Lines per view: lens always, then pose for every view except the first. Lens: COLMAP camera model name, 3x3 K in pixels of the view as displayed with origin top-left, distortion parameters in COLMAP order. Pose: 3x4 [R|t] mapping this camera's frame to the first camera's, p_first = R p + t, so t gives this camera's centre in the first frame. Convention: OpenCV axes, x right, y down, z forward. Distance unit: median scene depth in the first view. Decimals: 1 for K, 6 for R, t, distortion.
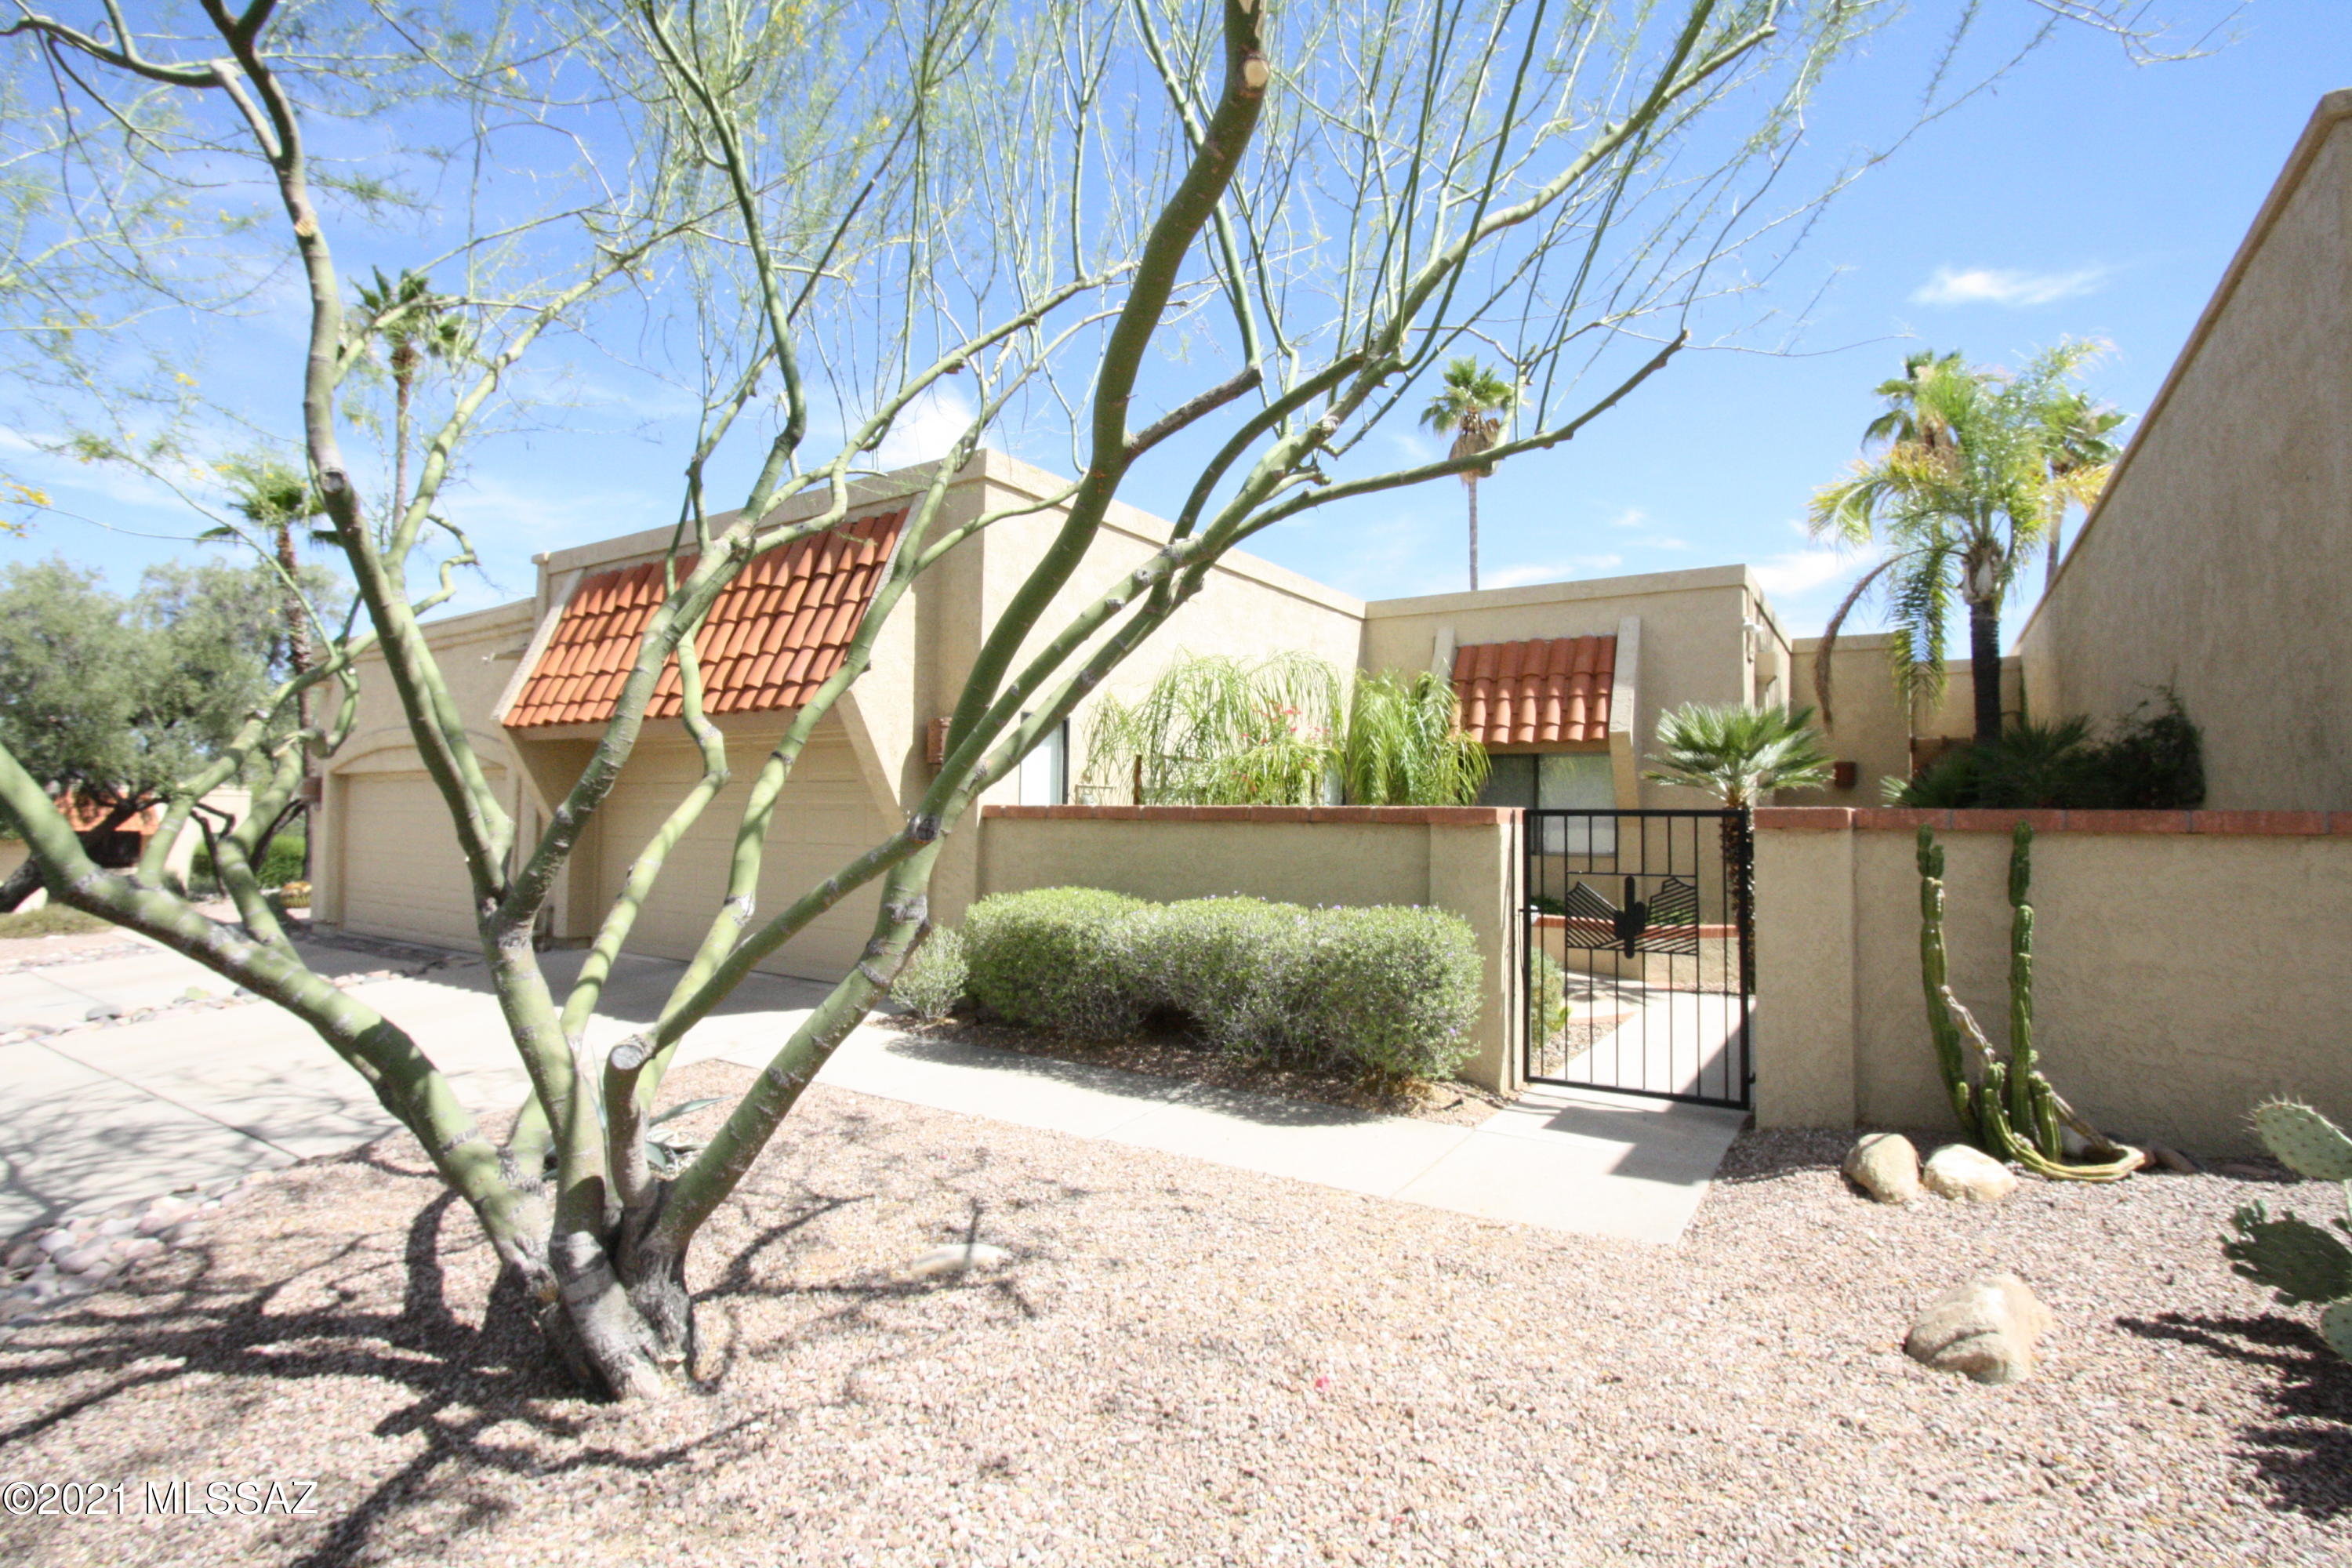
lens RADIAL K [[1141.8, 0, 1174.4], [0, 1141.8, 766.4], [0, 0, 1]] dist [-0.016110, -0.000020]
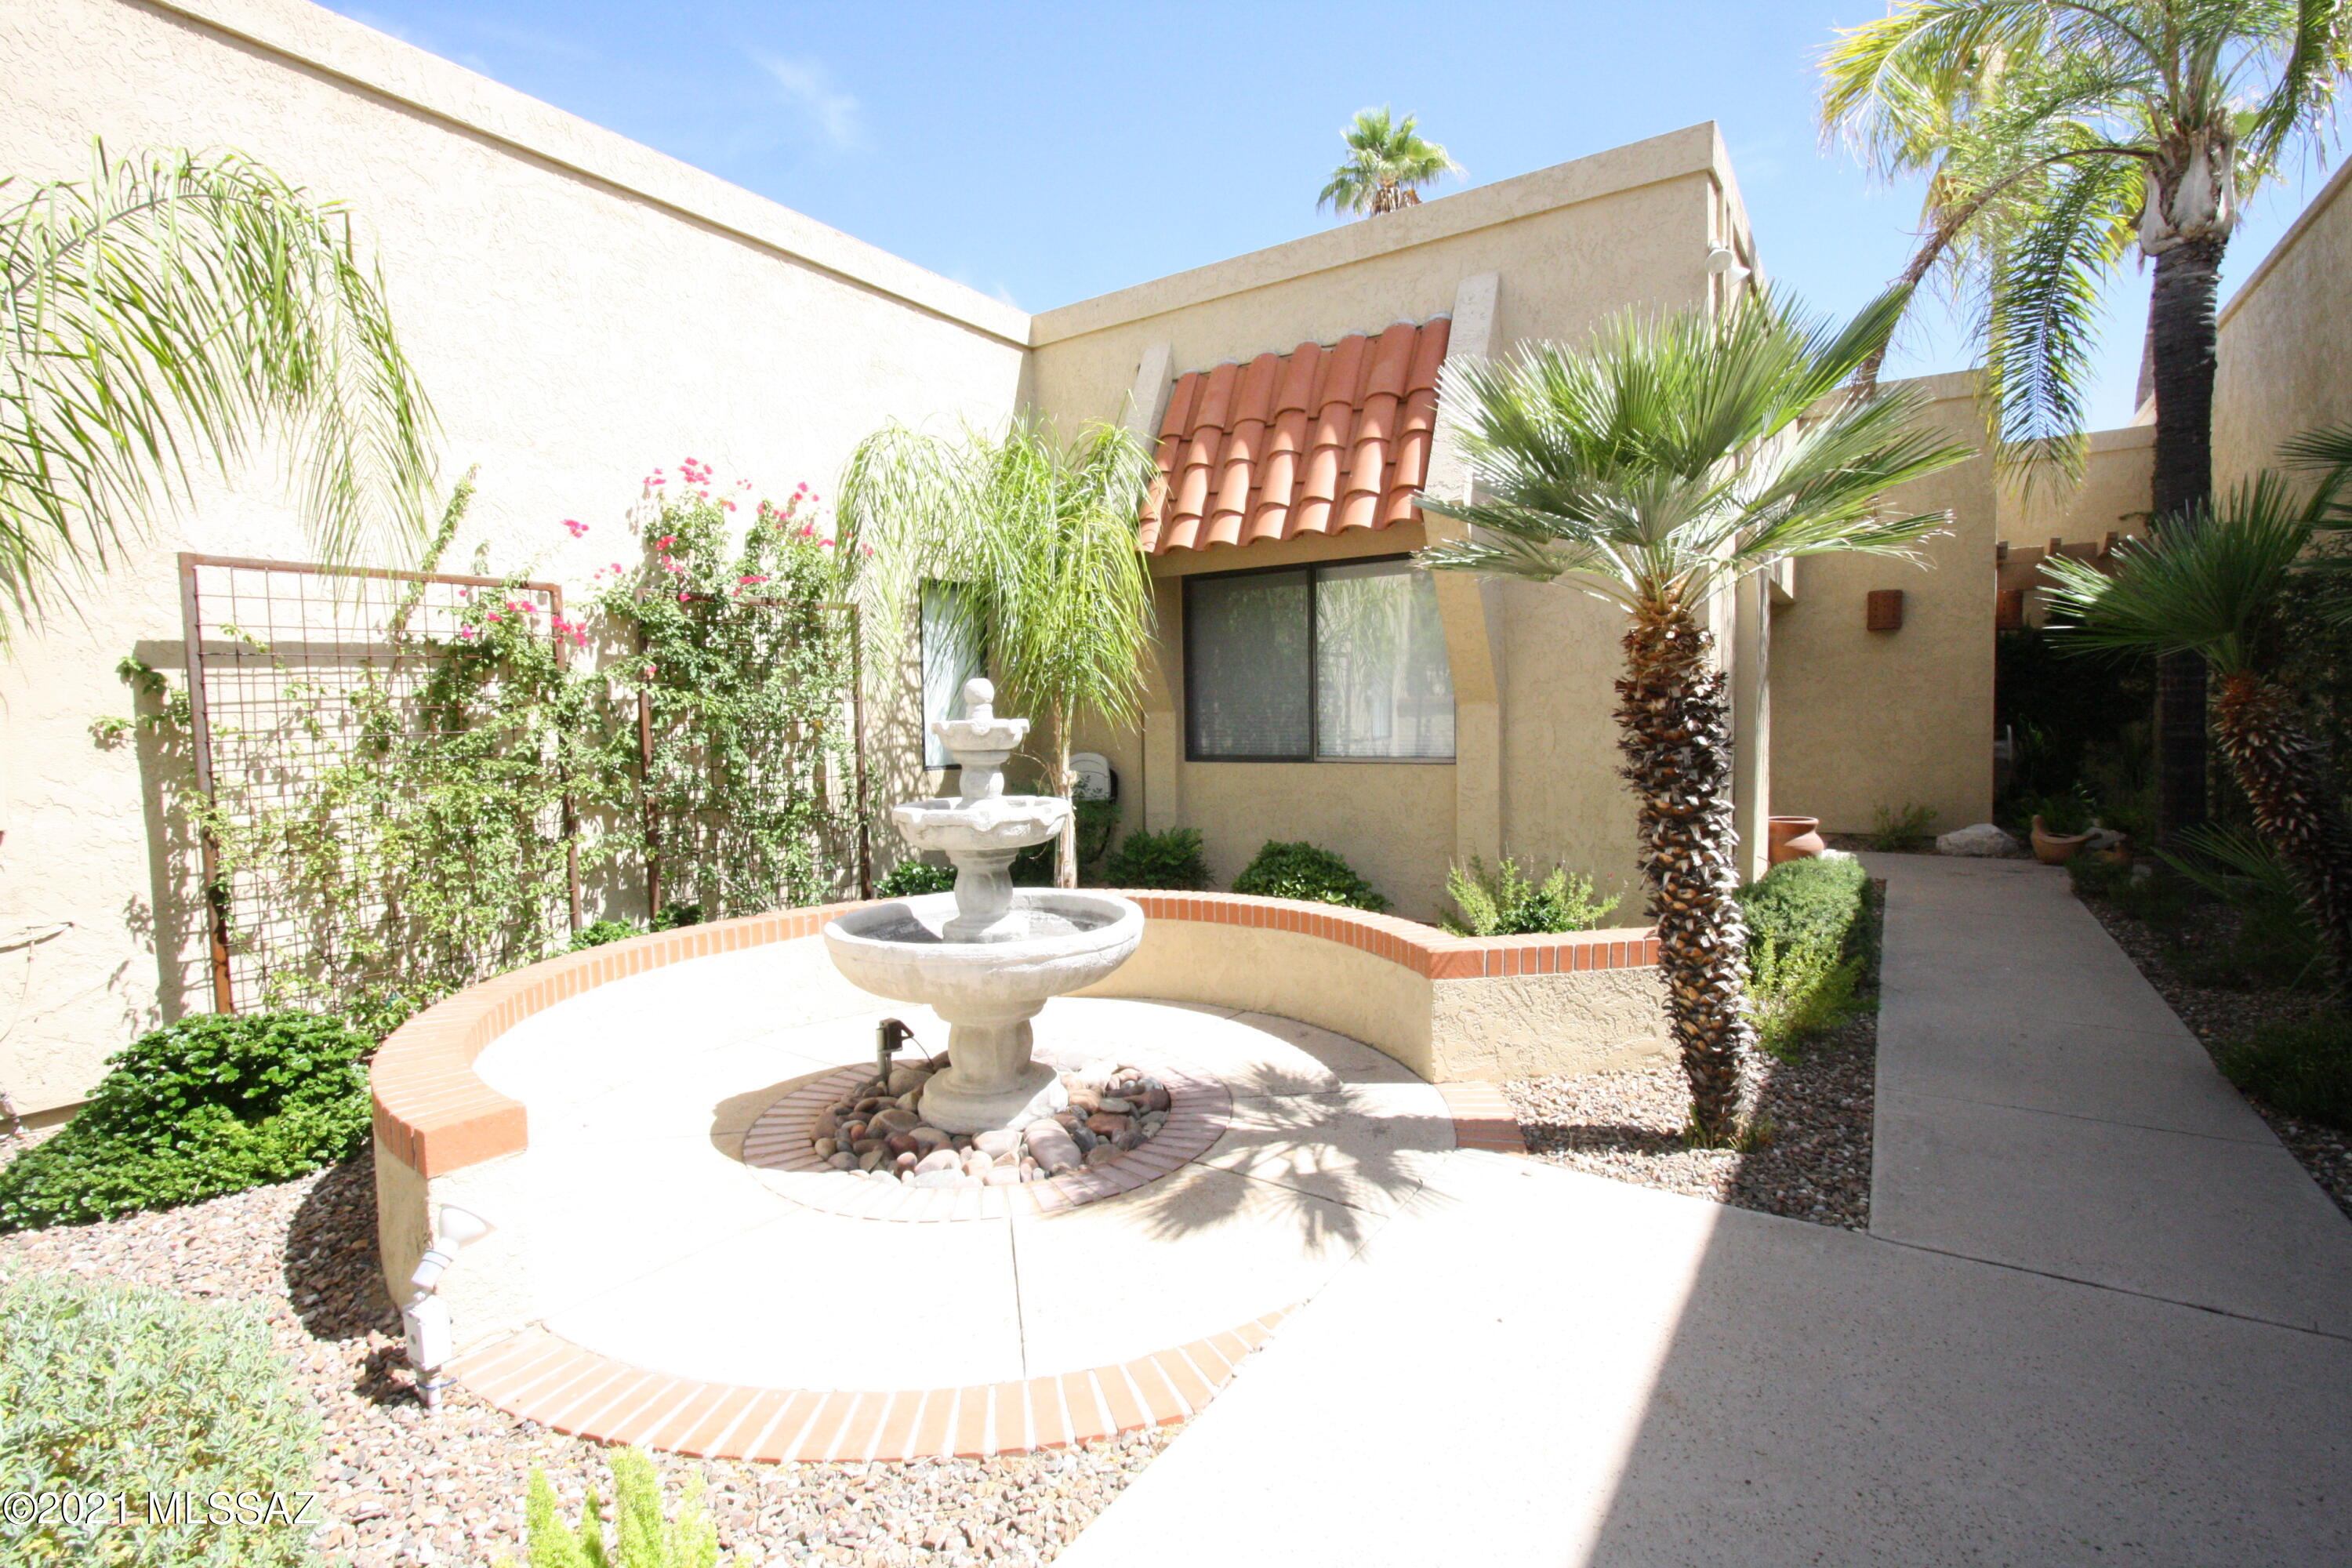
lens RADIAL K [[1141.1, 0, 1138.8], [0, 1141.1, 758.4], [0, 0, 1]] dist [-0.014805, 0.001833]
pose [[0.999210, -0.032848, -0.022355, 0.249975], [0.034626, 0.995822, 0.084492, 0.028718], [0.019486, -0.085200, 0.996173, 0.475969]]
